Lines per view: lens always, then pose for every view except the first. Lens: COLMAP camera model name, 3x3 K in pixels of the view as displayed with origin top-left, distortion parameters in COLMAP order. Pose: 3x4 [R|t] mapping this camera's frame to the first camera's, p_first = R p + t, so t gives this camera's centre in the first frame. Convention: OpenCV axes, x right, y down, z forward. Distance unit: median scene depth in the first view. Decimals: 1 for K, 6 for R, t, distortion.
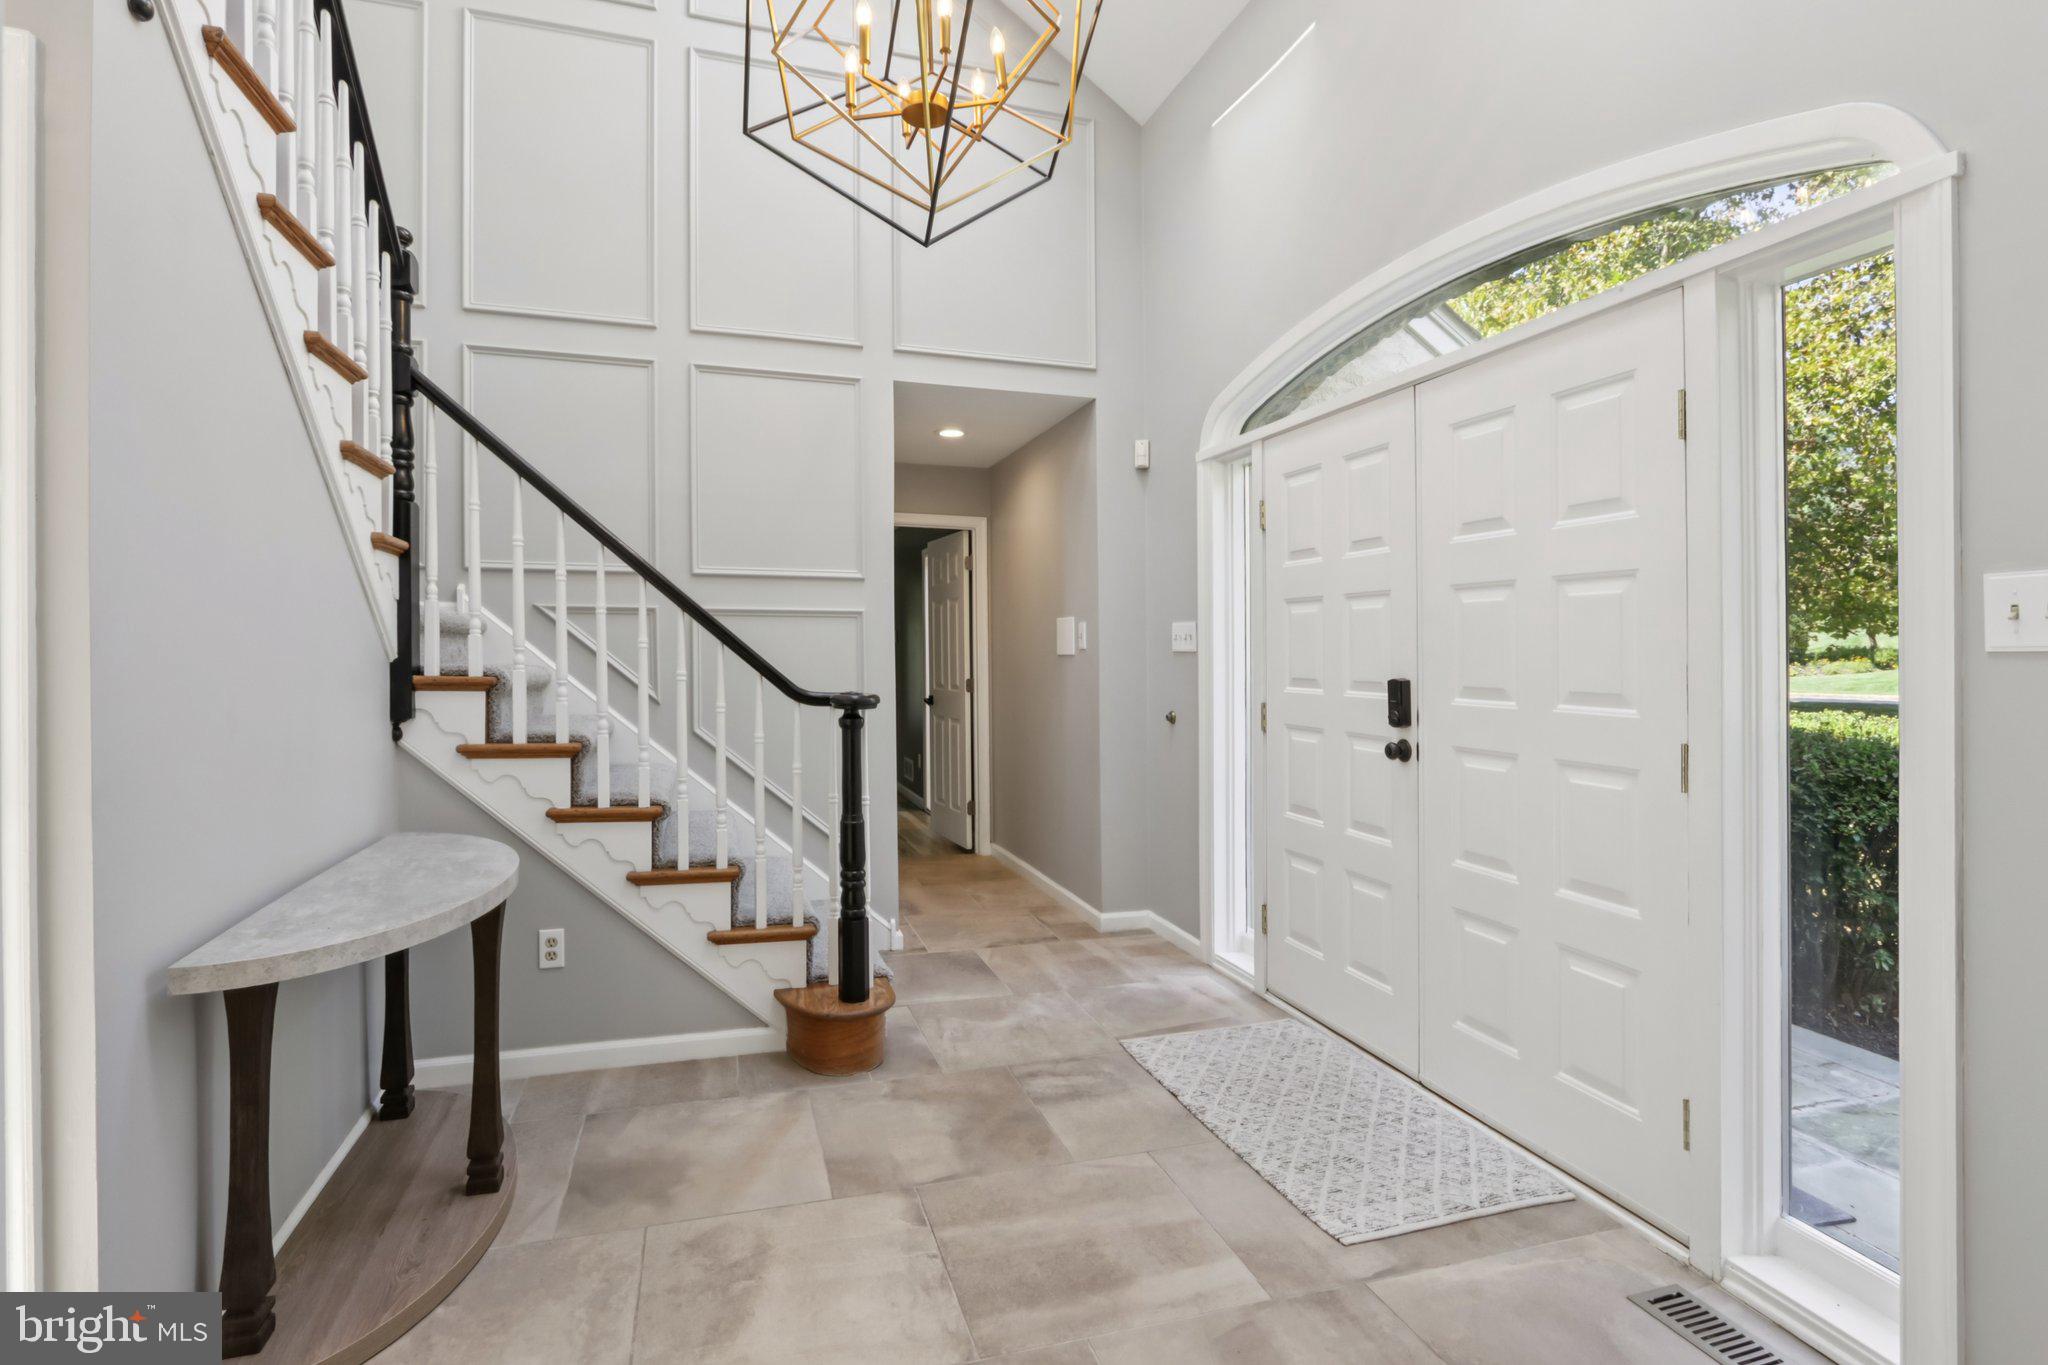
lens RADIAL K [[971.9, 0, 1016.2], [0, 971.9, 655.6], [0, 0, 1]] dist [-0.004047, -0.000500]
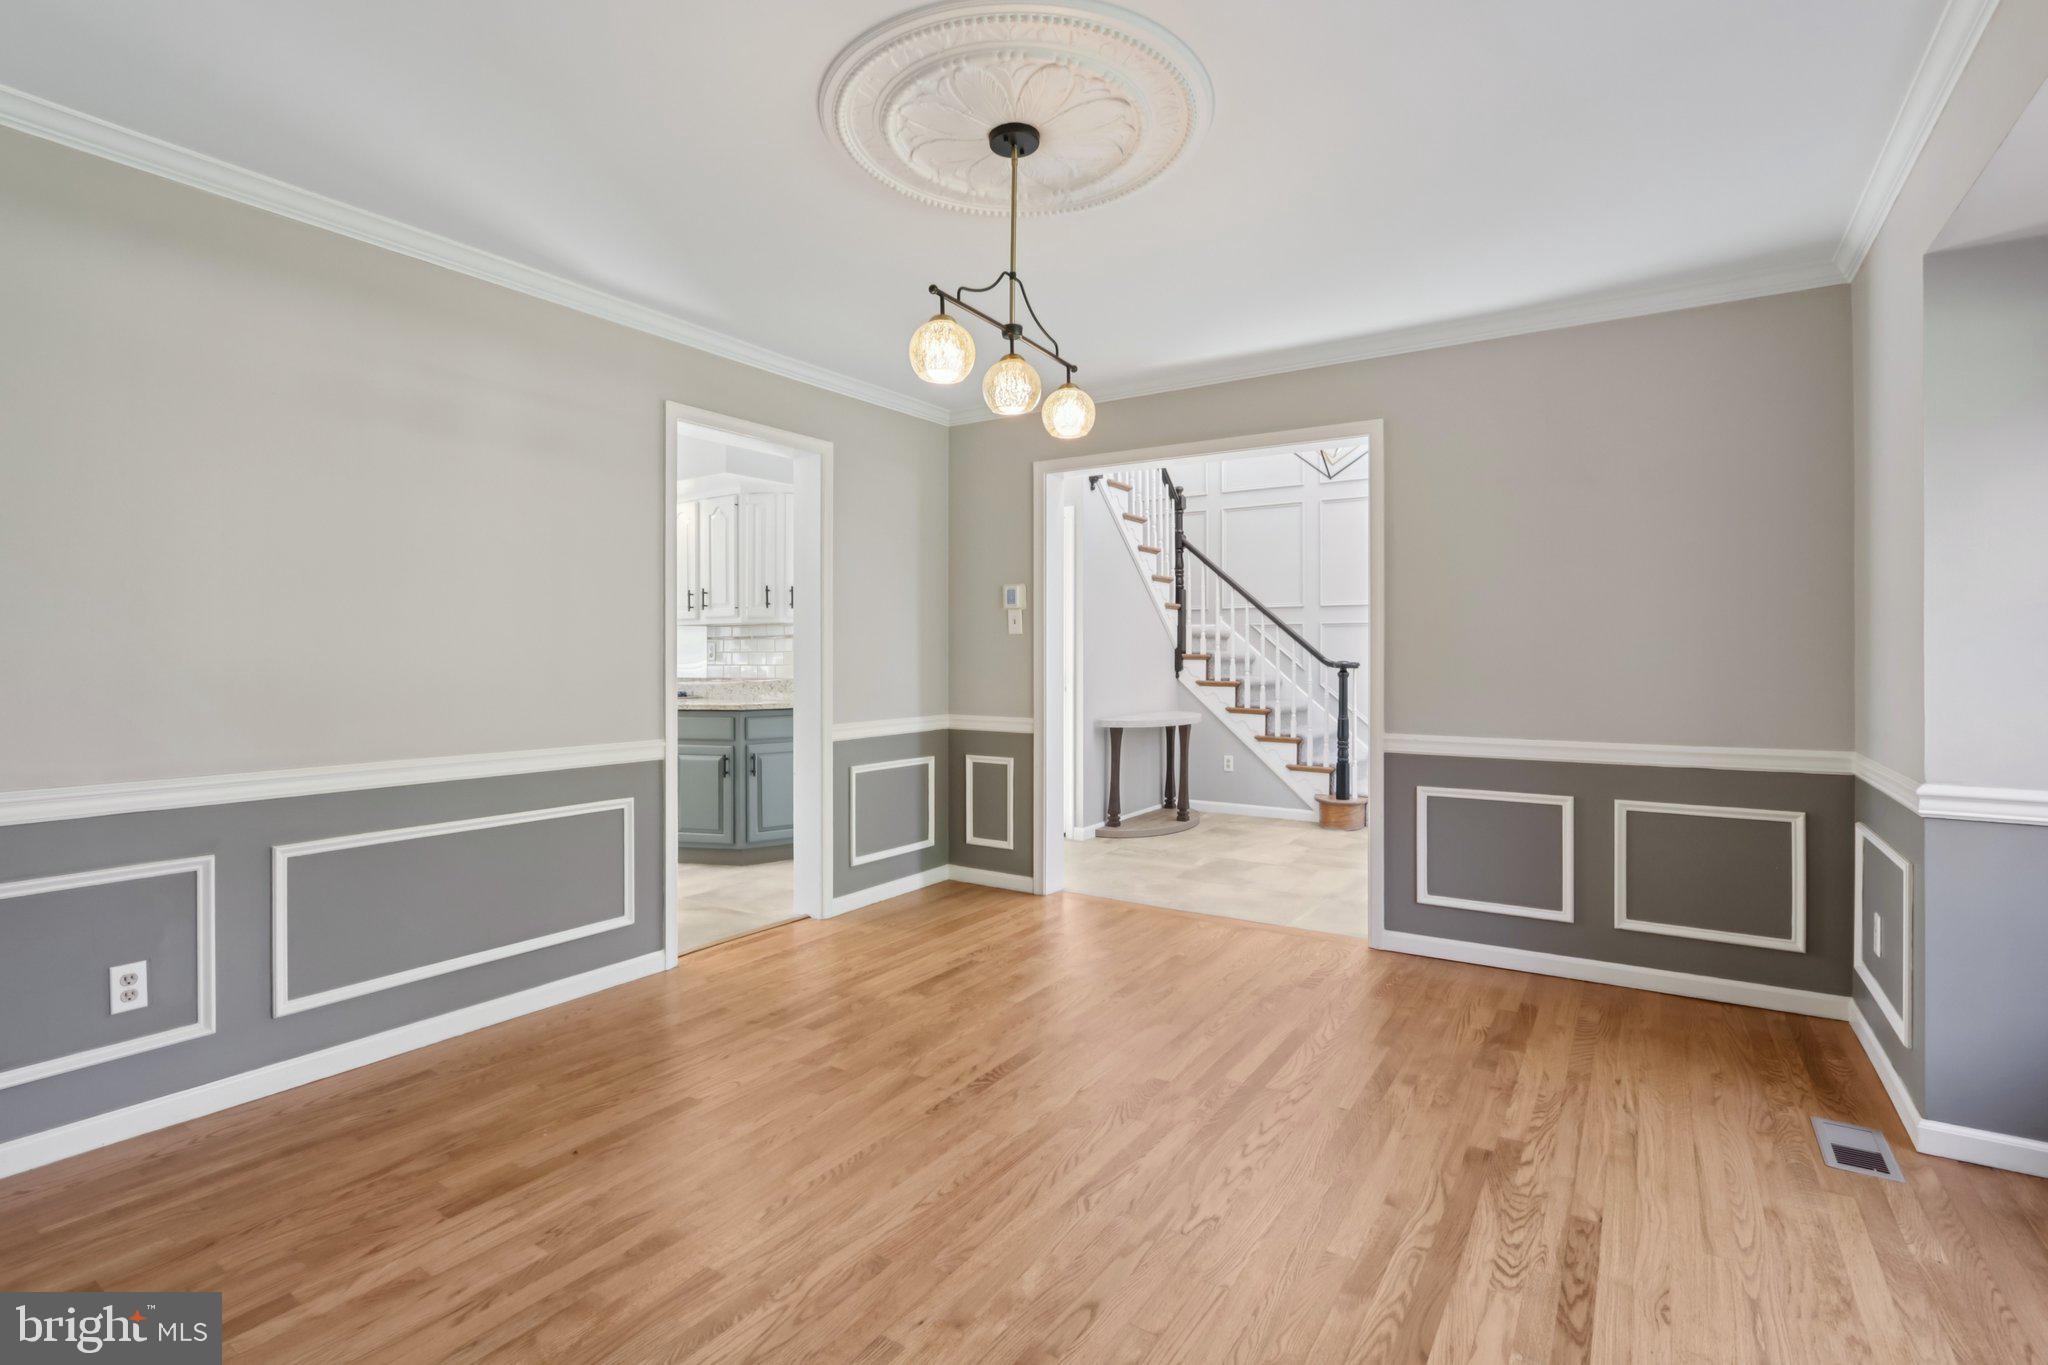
lens RADIAL K [[971.9, 0, 1016.2], [0, 971.9, 655.6], [0, 0, 1]] dist [-0.004047, -0.000500]
pose [[0.630564, -0.010968, -0.776059, 1.155476], [0.004292, 0.999934, -0.010645, 0.050308], [0.776125, 0.003382, 0.630570, -1.033559]]
